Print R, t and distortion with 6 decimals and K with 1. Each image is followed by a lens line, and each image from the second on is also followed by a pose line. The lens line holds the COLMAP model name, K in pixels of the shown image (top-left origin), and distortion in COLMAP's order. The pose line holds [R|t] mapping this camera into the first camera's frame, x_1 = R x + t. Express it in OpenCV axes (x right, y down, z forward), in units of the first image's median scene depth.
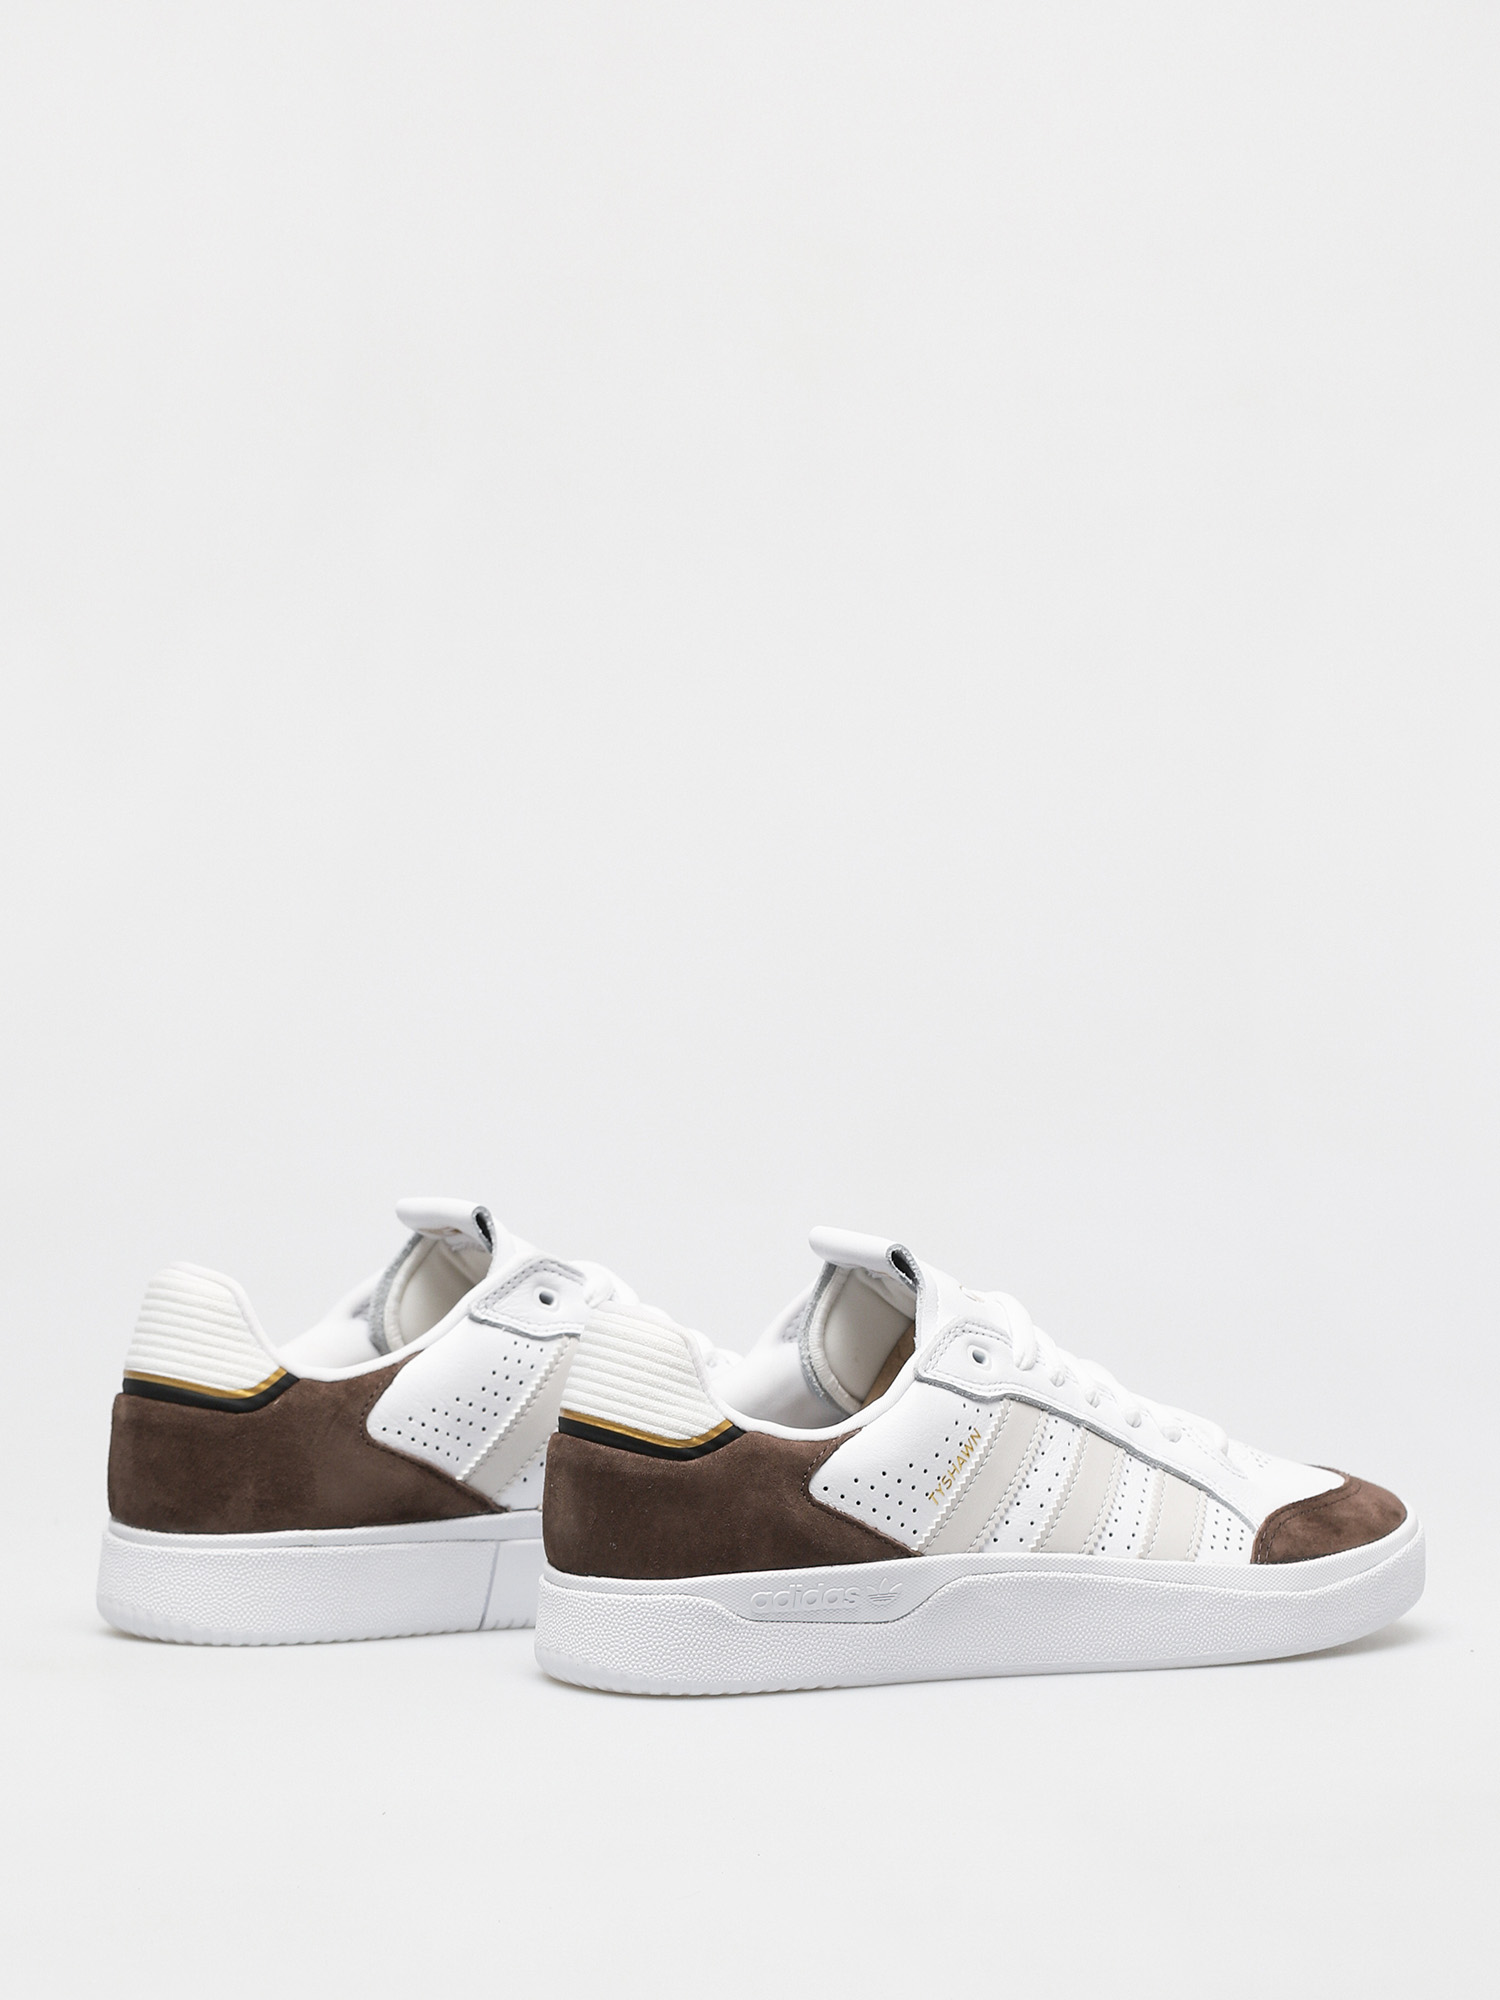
lens RADIAL K [[6692.9, 0, 750.2], [0, 6692.9, 1001.2], [0, 0, 1]] dist [-0.009254, 0.000000]
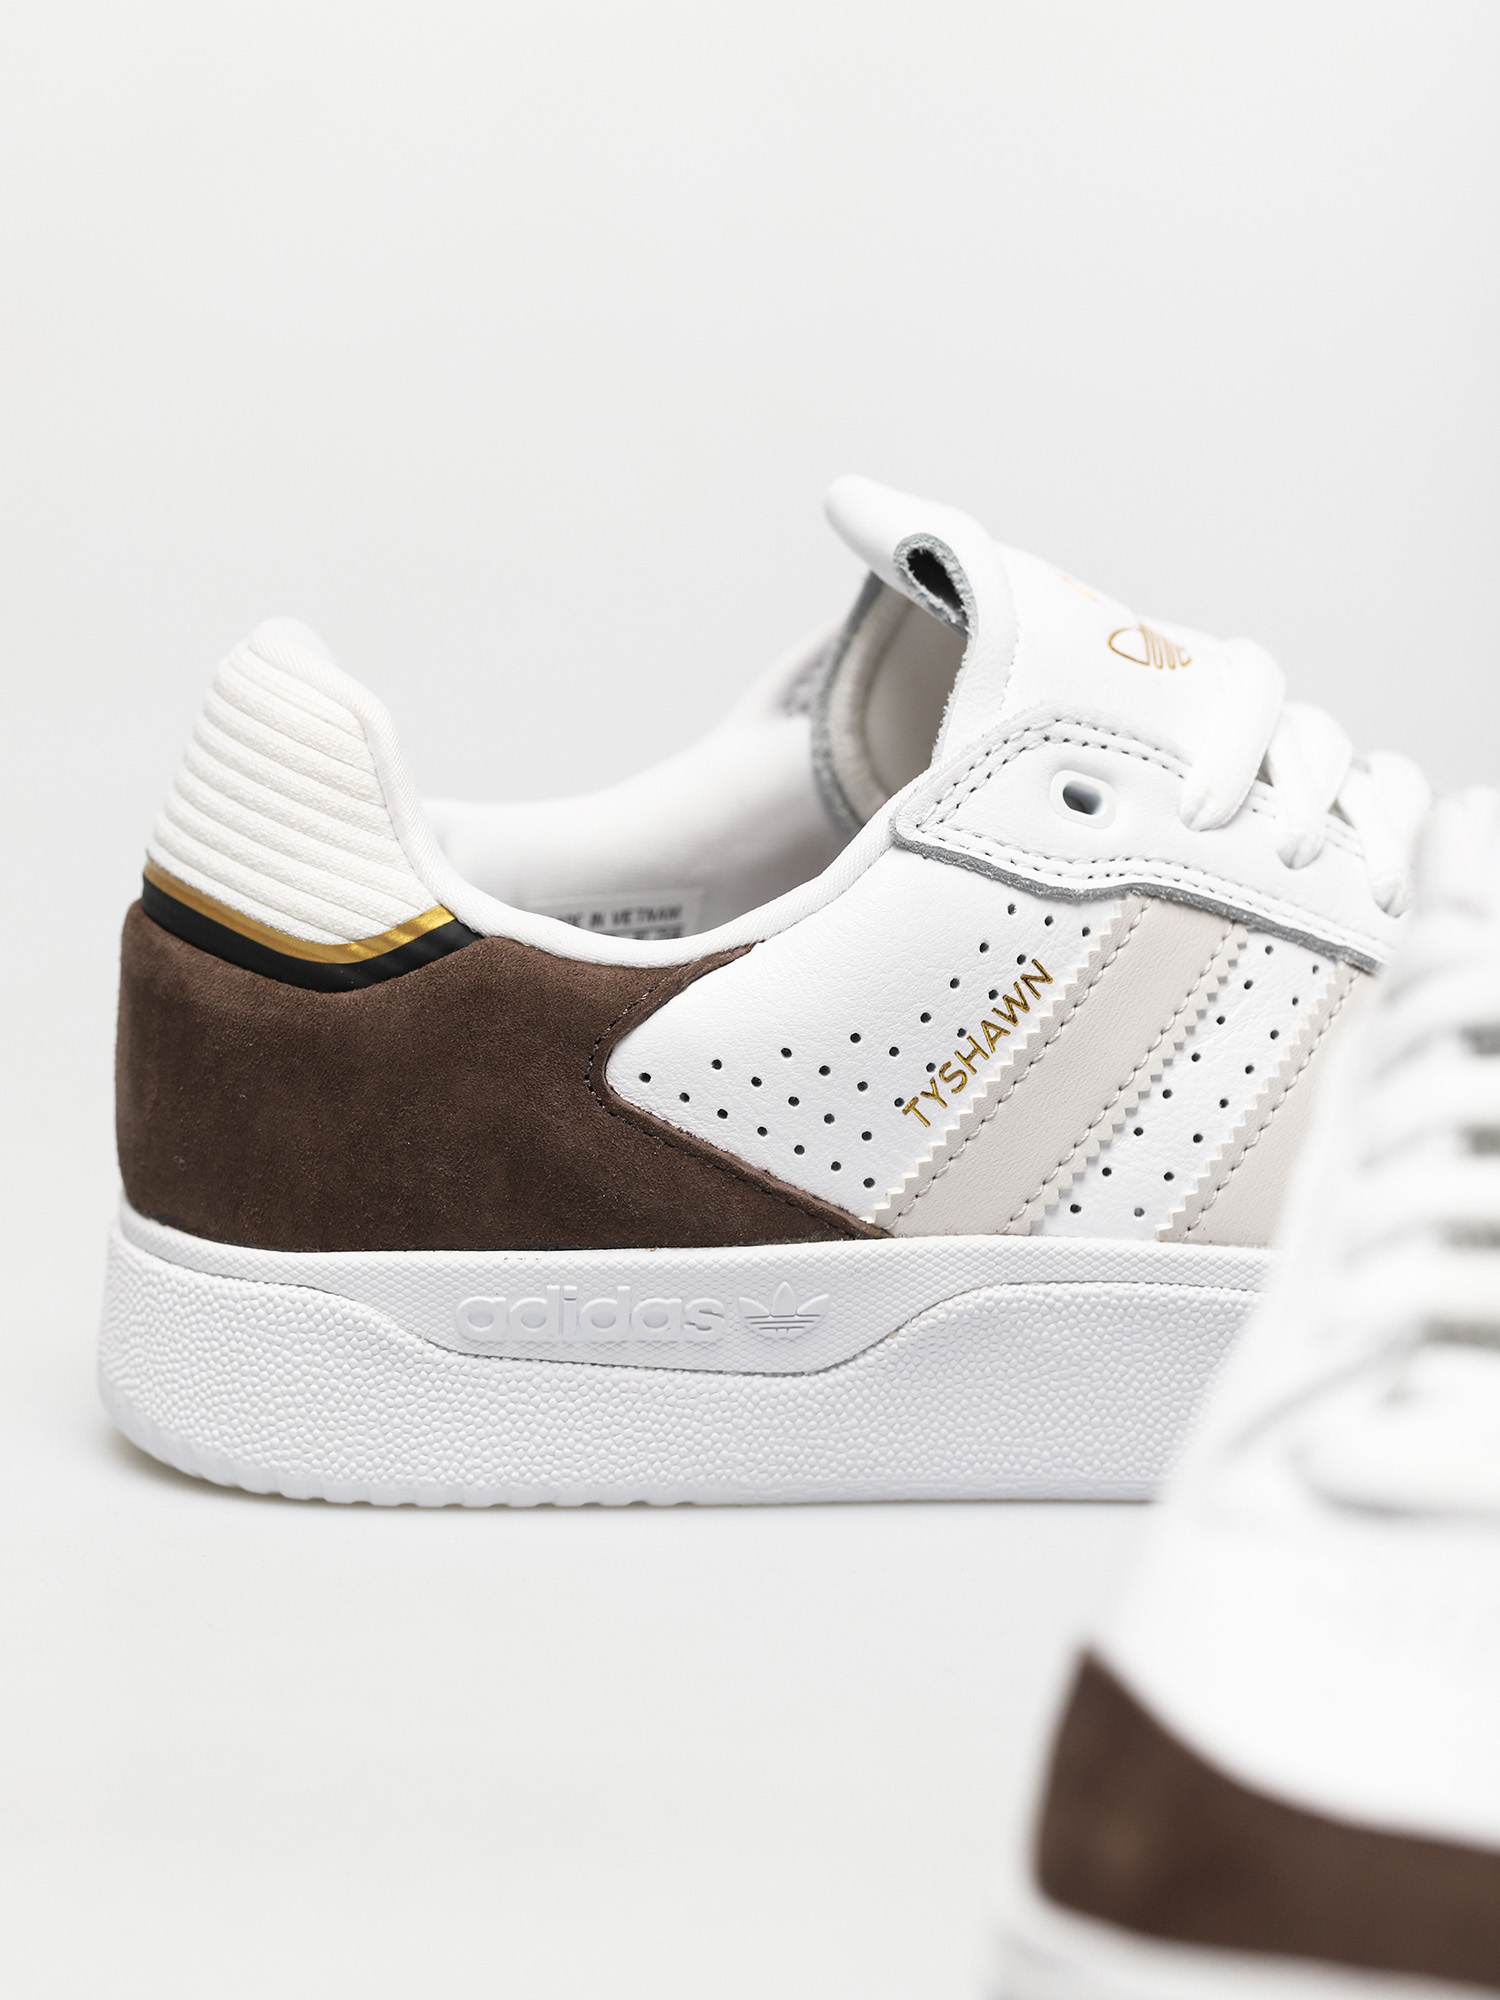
lens RADIAL K [[6692.9, 0, 749.5], [0, 6692.9, 997.3], [0, 0, 1]] dist [-0.009254, 0.000000]
pose [[0.952122, 0.086498, -0.293226, 0.146885], [-0.043512, 0.987716, 0.150078, 0.000243], [0.302606, -0.130134, 0.944190, 0.575568]]
